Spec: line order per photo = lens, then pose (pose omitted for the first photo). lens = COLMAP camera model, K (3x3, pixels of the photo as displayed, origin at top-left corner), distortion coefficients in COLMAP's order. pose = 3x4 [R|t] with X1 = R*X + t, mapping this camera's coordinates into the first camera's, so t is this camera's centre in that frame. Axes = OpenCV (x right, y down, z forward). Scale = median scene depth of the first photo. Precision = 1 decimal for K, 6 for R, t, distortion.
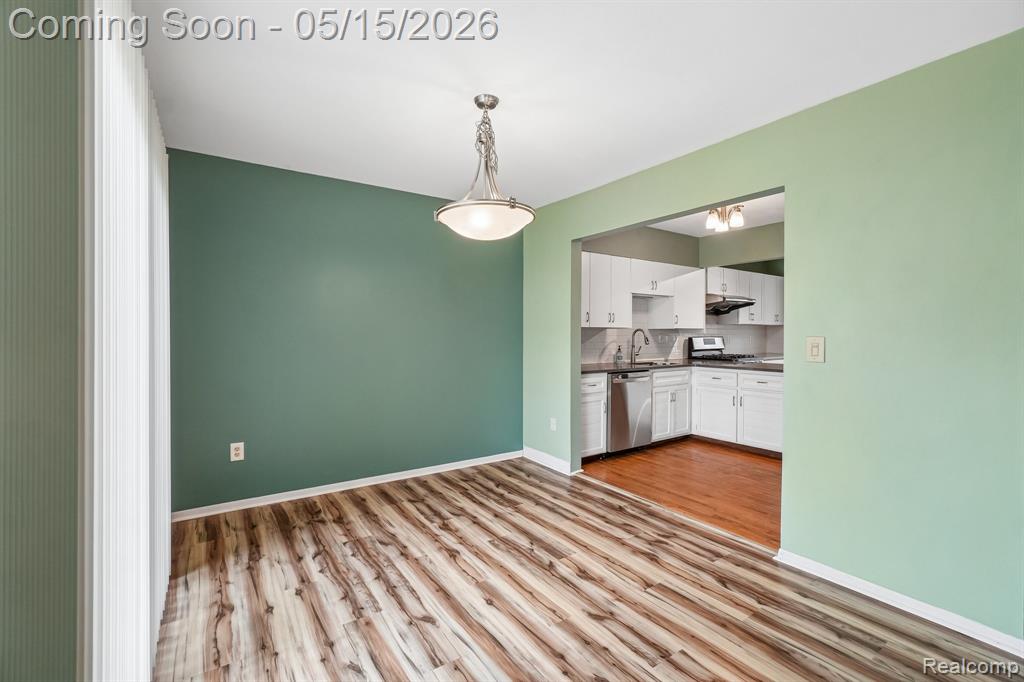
lens RADIAL K [[441.3, 0, 512.0], [0, 441.3, 341.0], [0, 0, 1]] dist [-0.021502, 0.000241]
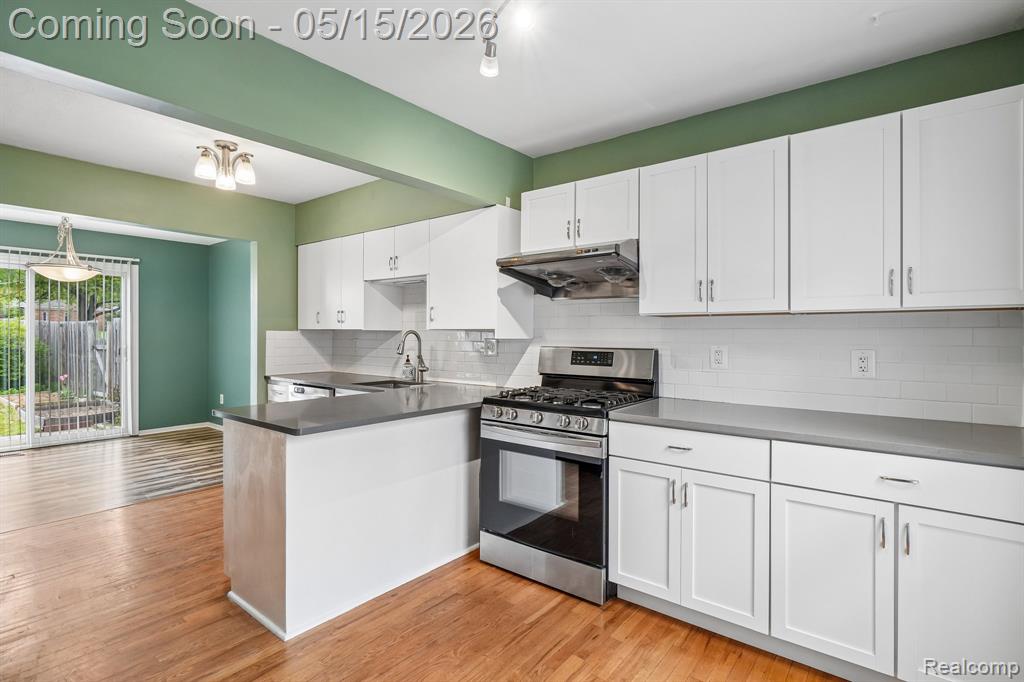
lens RADIAL K [[497.0, 0, 517.0], [0, 497.0, 339.2], [0, 0, 1]] dist [-0.002666, -0.000318]
pose [[0.309242, 0.013374, -0.950889, 1.056421], [-0.019060, 0.999787, 0.007863, -0.024053], [0.950792, 0.015692, 0.309432, 0.935483]]
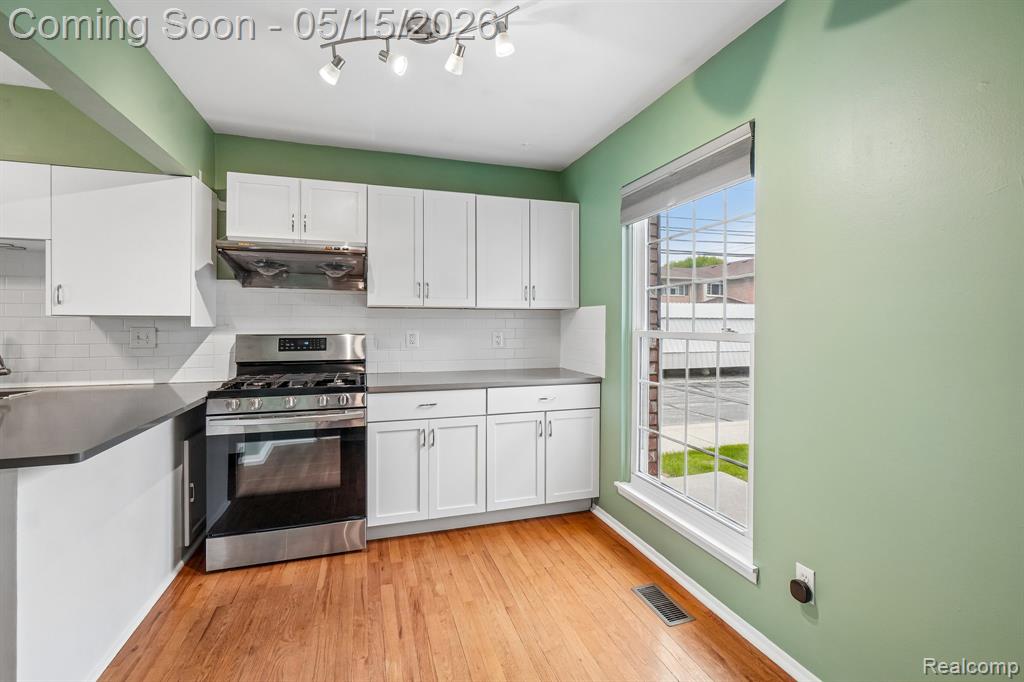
lens RADIAL K [[451.6, 0, 516.1], [0, 451.6, 328.7], [0, 0, 1]] dist [-0.001712, 0.000353]
pose [[0.960808, 0.007525, -0.277114, 0.947554], [-0.009107, 0.999949, -0.004421, -0.018465], [0.277066, 0.006771, 0.960827, 0.729612]]
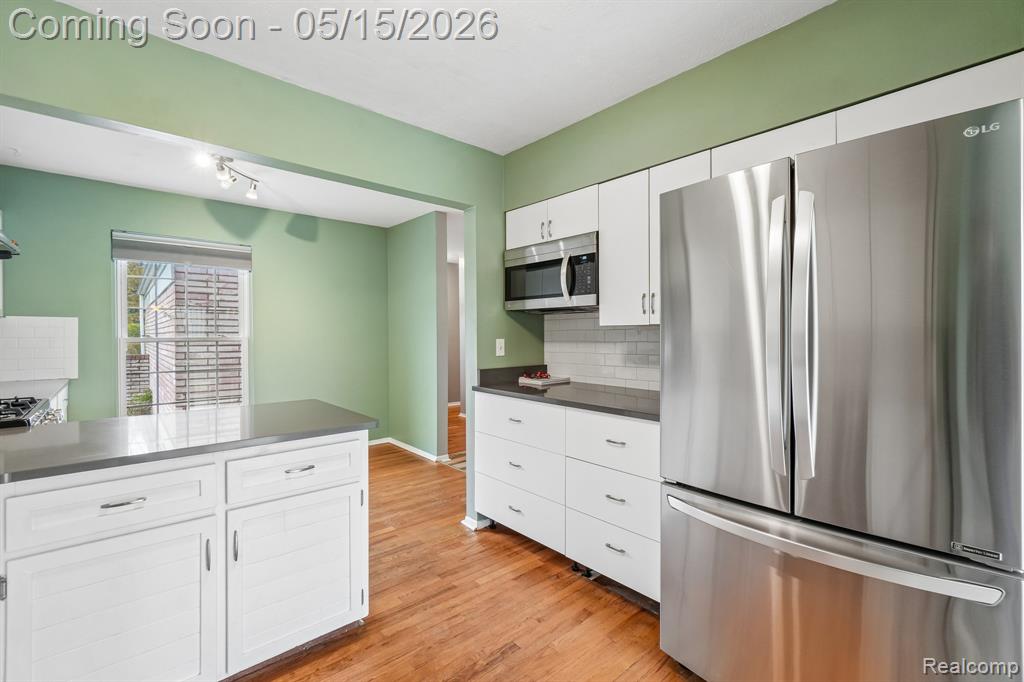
lens RADIAL K [[447.9, 0, 511.6], [0, 447.9, 335.8], [0, 0, 1]] dist [-0.000717, 0.000140]
pose [[-0.126017, 0.000017, 0.992028, 0.156096], [0.018384, 0.999828, 0.002318, -0.014089], [-0.991858, 0.018529, -0.125996, 0.746349]]
